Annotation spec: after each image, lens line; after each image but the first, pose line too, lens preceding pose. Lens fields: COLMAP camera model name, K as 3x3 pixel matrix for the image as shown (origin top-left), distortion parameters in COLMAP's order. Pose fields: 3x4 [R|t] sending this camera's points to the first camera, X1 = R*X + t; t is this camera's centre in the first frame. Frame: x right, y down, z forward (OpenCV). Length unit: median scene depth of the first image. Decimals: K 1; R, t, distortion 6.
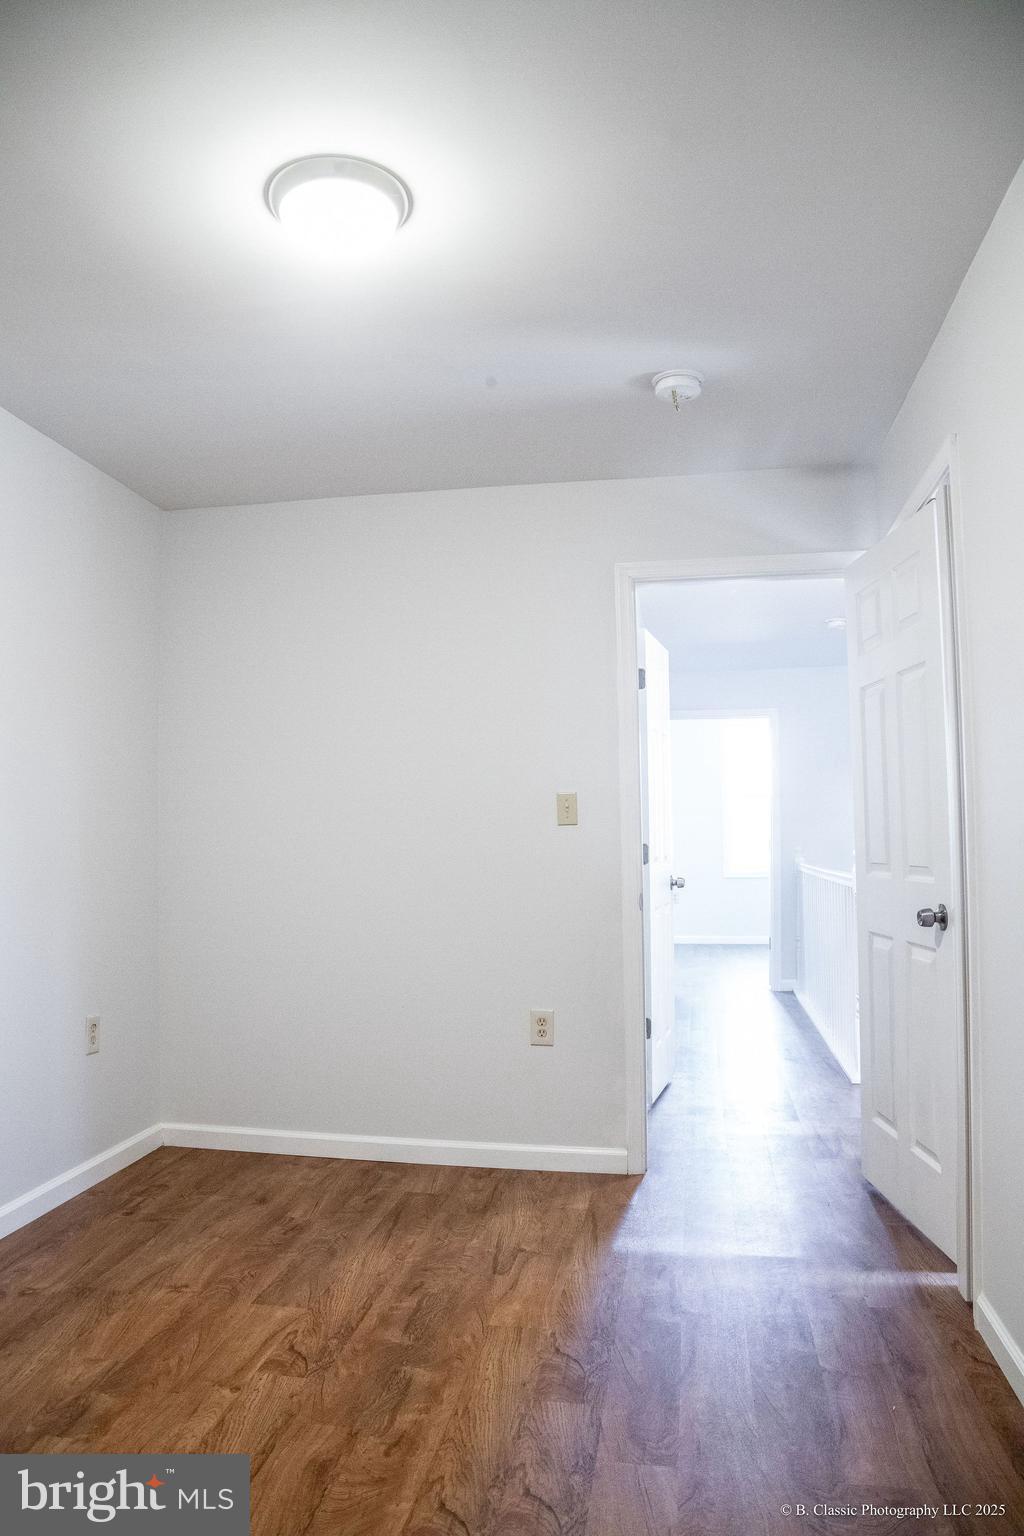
lens RADIAL K [[1093.0, 0, 509.9], [0, 1093.0, 768.4], [0, 0, 1]] dist [-0.121552, 0.097794]
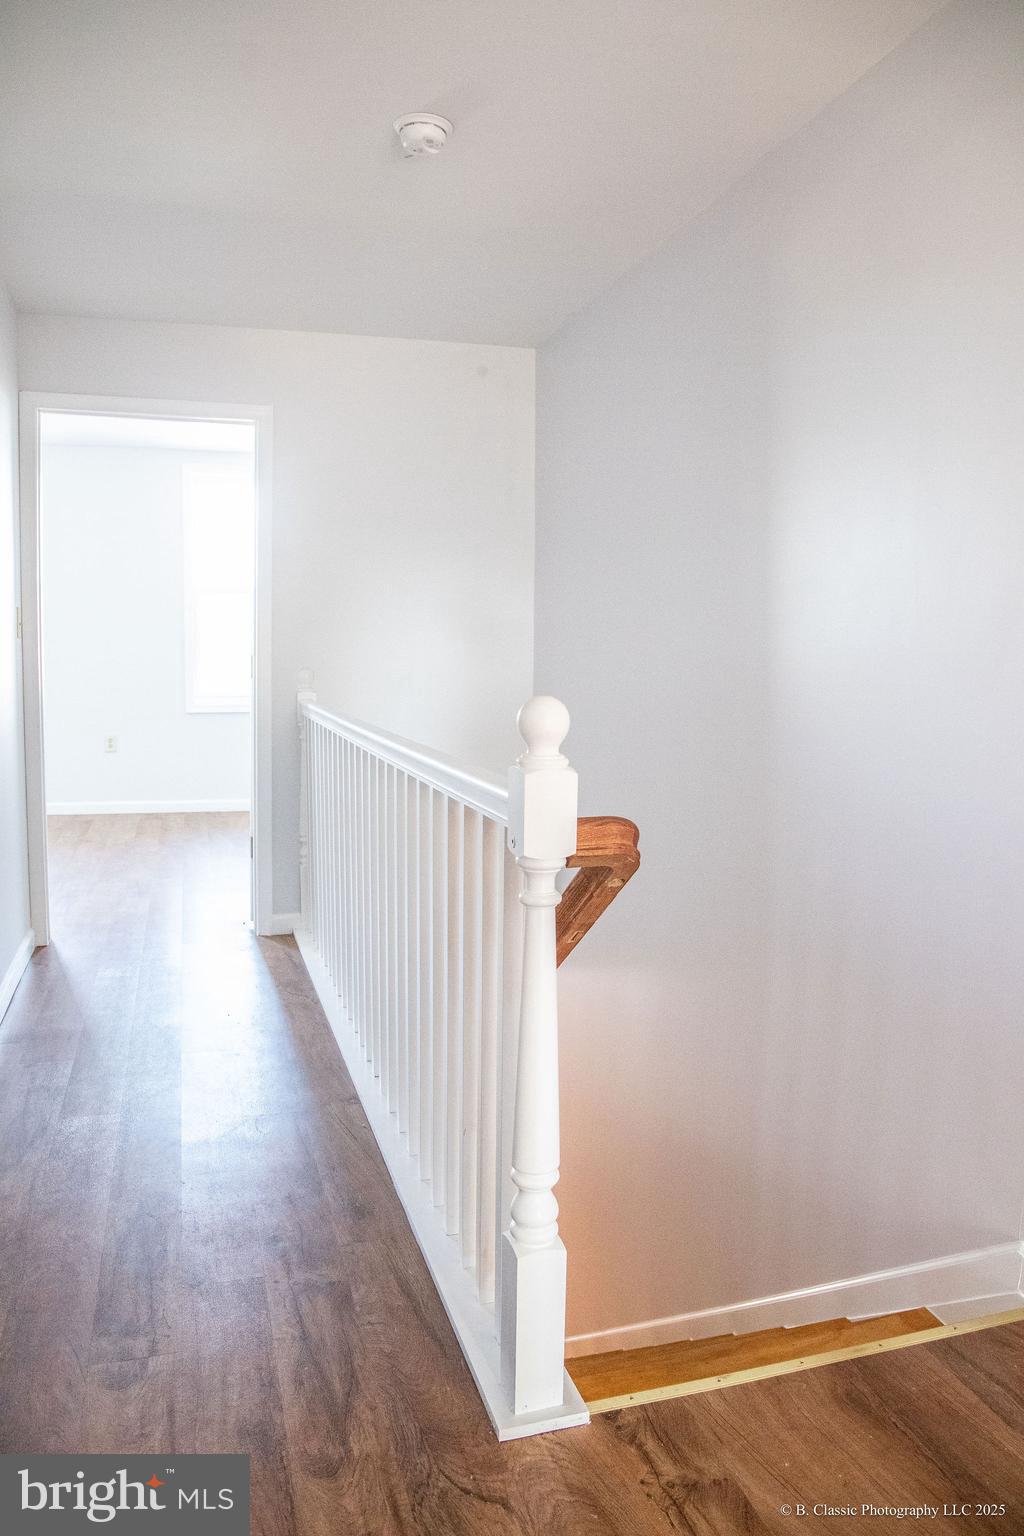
lens RADIAL K [[1093.0, 0, 509.9], [0, 1093.0, 768.4], [0, 0, 1]] dist [-0.121552, 0.097794]
pose [[0.895092, -0.029620, 0.444897, 0.055014], [-0.048935, 0.985238, 0.164048, 0.011977], [-0.443189, -0.168609, 0.880429, 0.223387]]
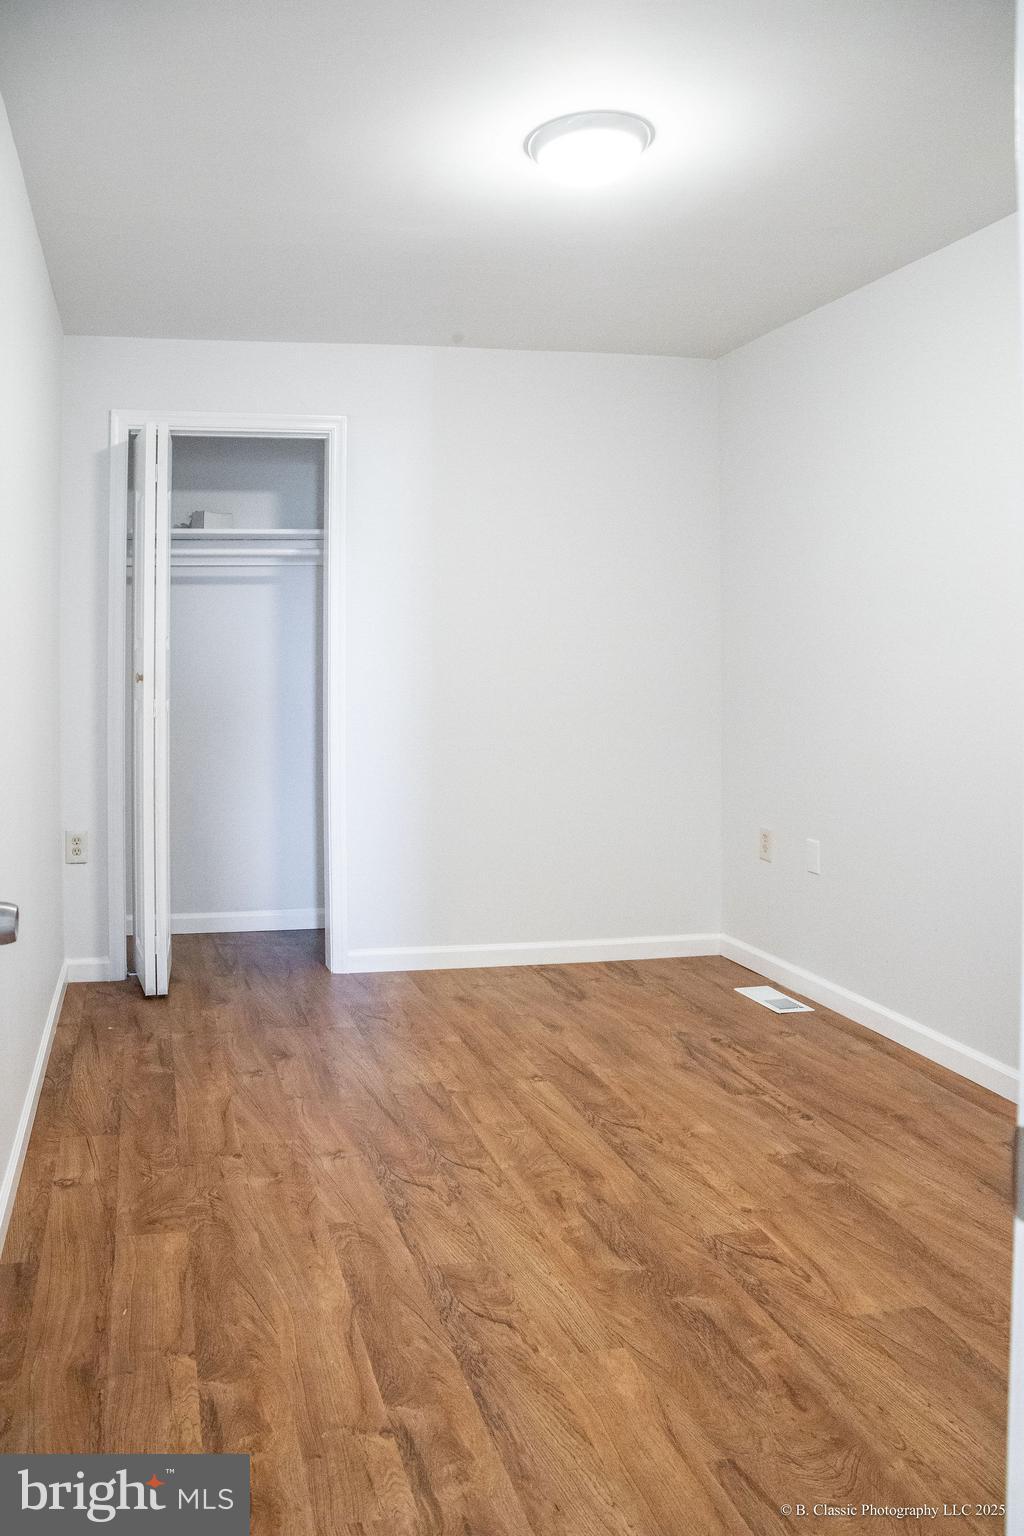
lens RADIAL K [[1093.0, 0, 509.9], [0, 1093.0, 768.4], [0, 0, 1]] dist [-0.121552, 0.097794]
pose [[-0.888918, 0.053308, -0.454954, 0.359584], [0.039036, 0.998408, 0.040714, 0.068542], [0.456400, 0.018432, -0.889584, 1.554175]]
